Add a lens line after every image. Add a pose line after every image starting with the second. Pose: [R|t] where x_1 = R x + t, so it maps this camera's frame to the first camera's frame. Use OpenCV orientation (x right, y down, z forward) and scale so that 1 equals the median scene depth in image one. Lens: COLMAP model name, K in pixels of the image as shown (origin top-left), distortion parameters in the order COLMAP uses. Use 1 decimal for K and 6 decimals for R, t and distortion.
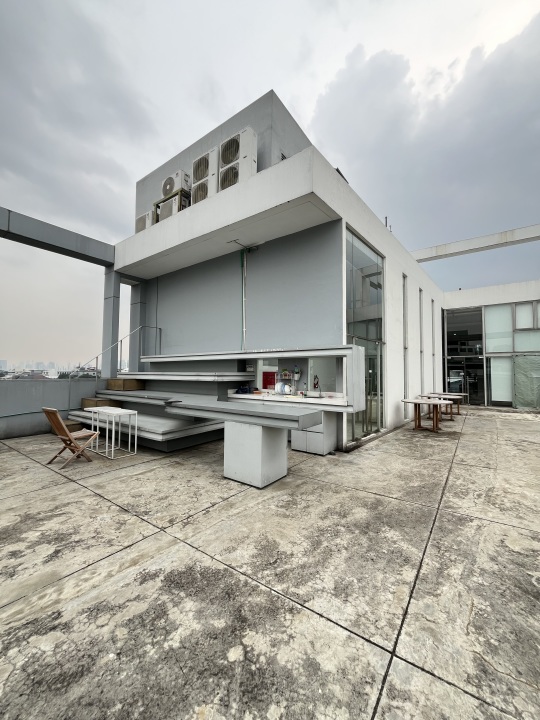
lens RADIAL K [[286.3, 0, 271.7], [0, 286.3, 359.2], [0, 0, 1]] dist [-0.002787, 0.000042]
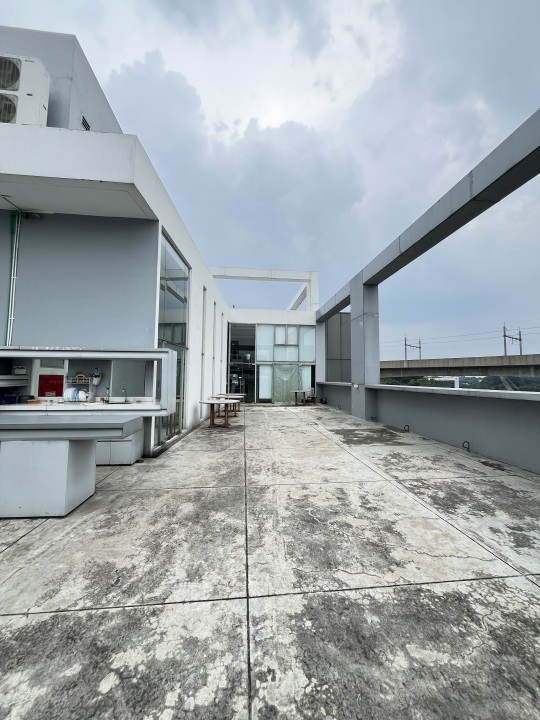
lens RADIAL K [[286.3, 0, 271.0], [0, 286.3, 359.8], [0, 0, 1]] dist [-0.002787, 0.000042]
pose [[0.757863, 0.040195, 0.651174, -0.140351], [-0.033220, 0.999183, -0.023015, -0.000297], [-0.651567, -0.004190, 0.758579, -0.011367]]
